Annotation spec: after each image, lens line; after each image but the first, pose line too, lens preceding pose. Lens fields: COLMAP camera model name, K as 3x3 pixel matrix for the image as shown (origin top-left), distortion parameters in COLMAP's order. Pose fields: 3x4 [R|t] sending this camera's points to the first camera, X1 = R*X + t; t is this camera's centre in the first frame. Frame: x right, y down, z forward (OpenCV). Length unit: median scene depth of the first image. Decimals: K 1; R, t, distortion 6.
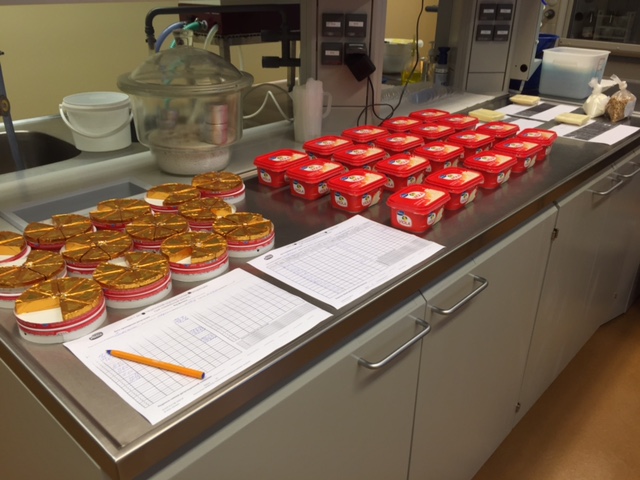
lens RADIAL K [[549.3, 0, 317.9], [0, 549.3, 239.9], [0, 0, 1]] dist [0.086417, -0.132063]
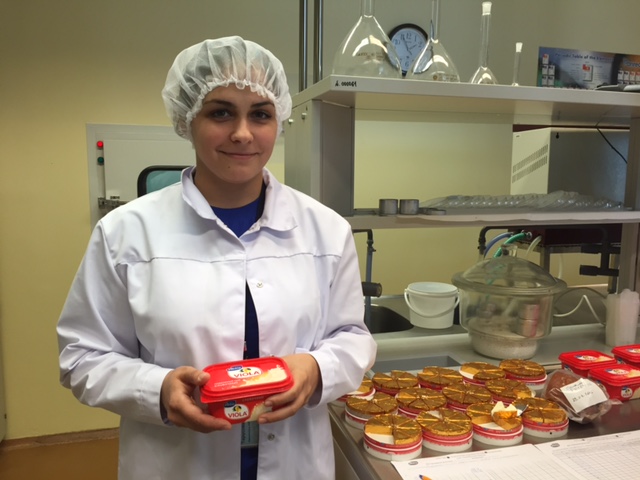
lens RADIAL K [[549.3, 0, 317.9], [0, 549.3, 239.9], [0, 0, 1]] dist [0.086417, -0.132063]
pose [[0.847290, 0.057312, -0.528029, 0.057362], [-0.224066, 0.939935, -0.257522, 0.039276], [0.481554, 0.336509, 0.809239, -0.251912]]
